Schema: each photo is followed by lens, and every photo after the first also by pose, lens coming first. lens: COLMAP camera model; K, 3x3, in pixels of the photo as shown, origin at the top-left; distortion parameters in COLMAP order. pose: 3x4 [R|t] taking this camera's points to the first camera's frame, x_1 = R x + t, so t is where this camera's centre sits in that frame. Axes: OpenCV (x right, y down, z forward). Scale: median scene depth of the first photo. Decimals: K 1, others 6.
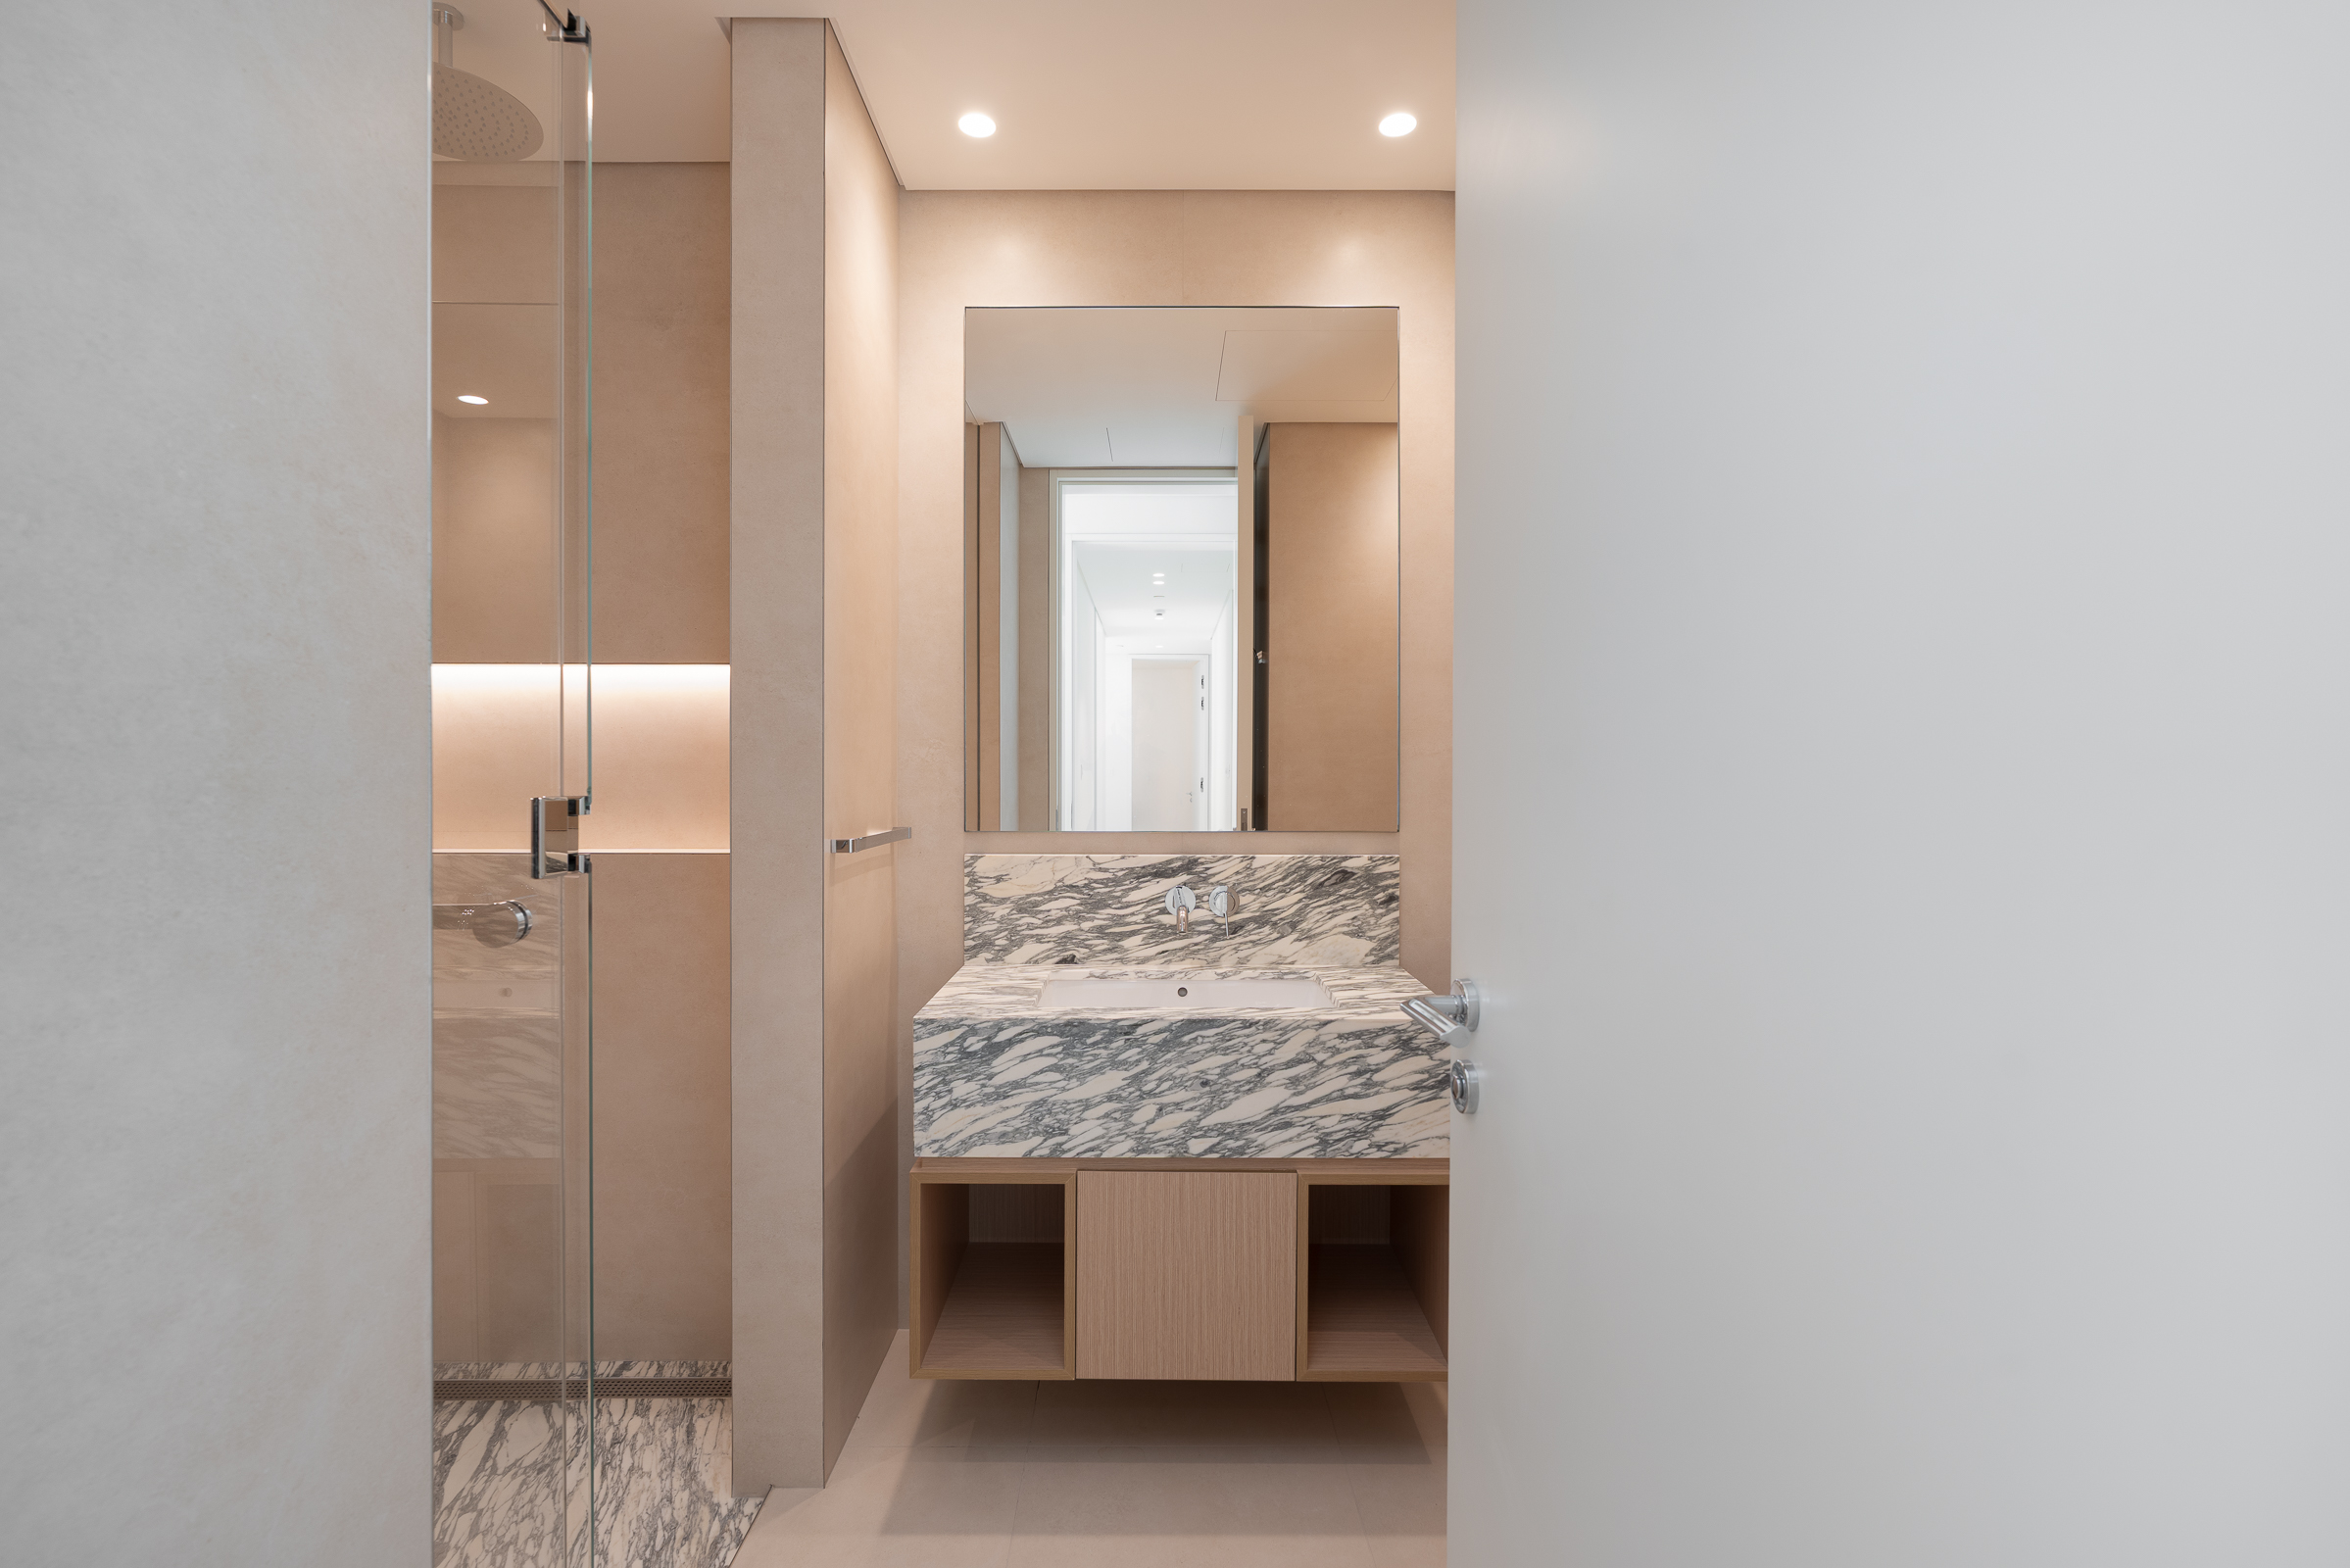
lens RADIAL K [[1080.4, 0, 1193.2], [0, 1080.4, 778.7], [0, 0, 1]] dist [-0.004556, 0.002232]
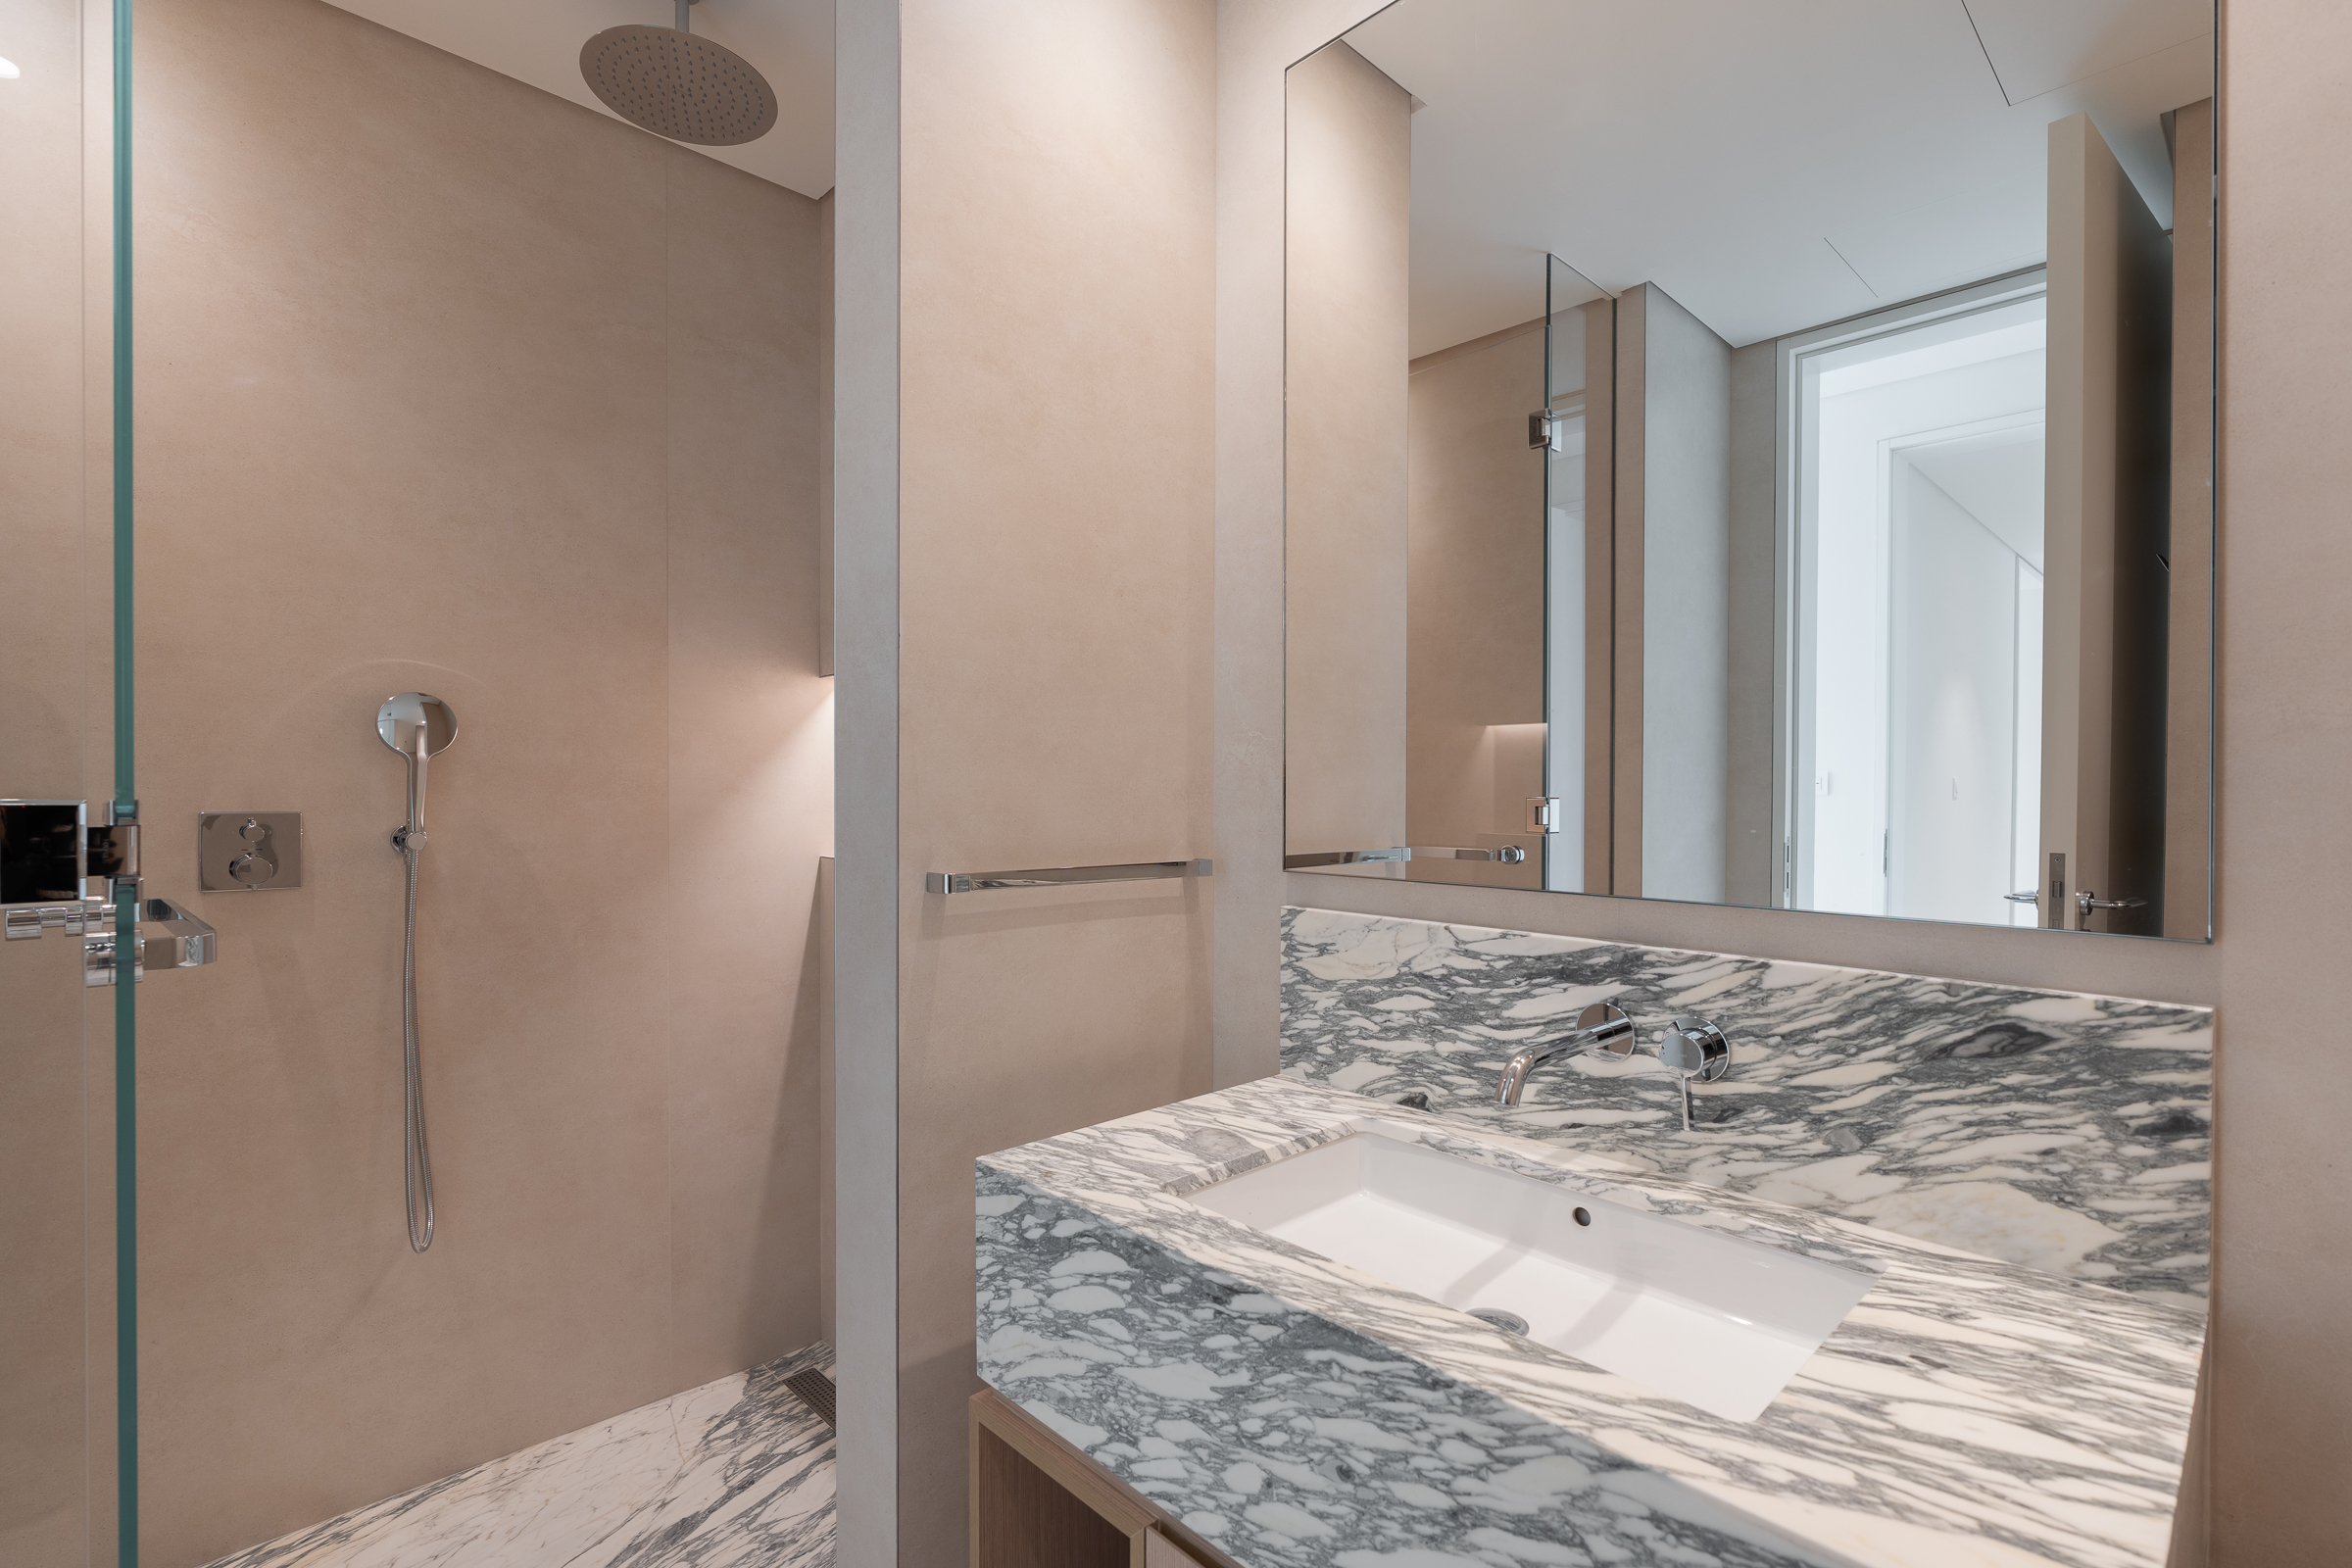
lens RADIAL K [[1081.3, 0, 1174.1], [0, 1081.3, 801.8], [0, 0, 1]] dist [-0.004556, 0.002232]
pose [[0.671136, 0.012727, -0.741225, 0.228236], [-0.010546, 0.999915, 0.007620, 0.002889], [0.741259, 0.002703, 0.671214, 0.513045]]
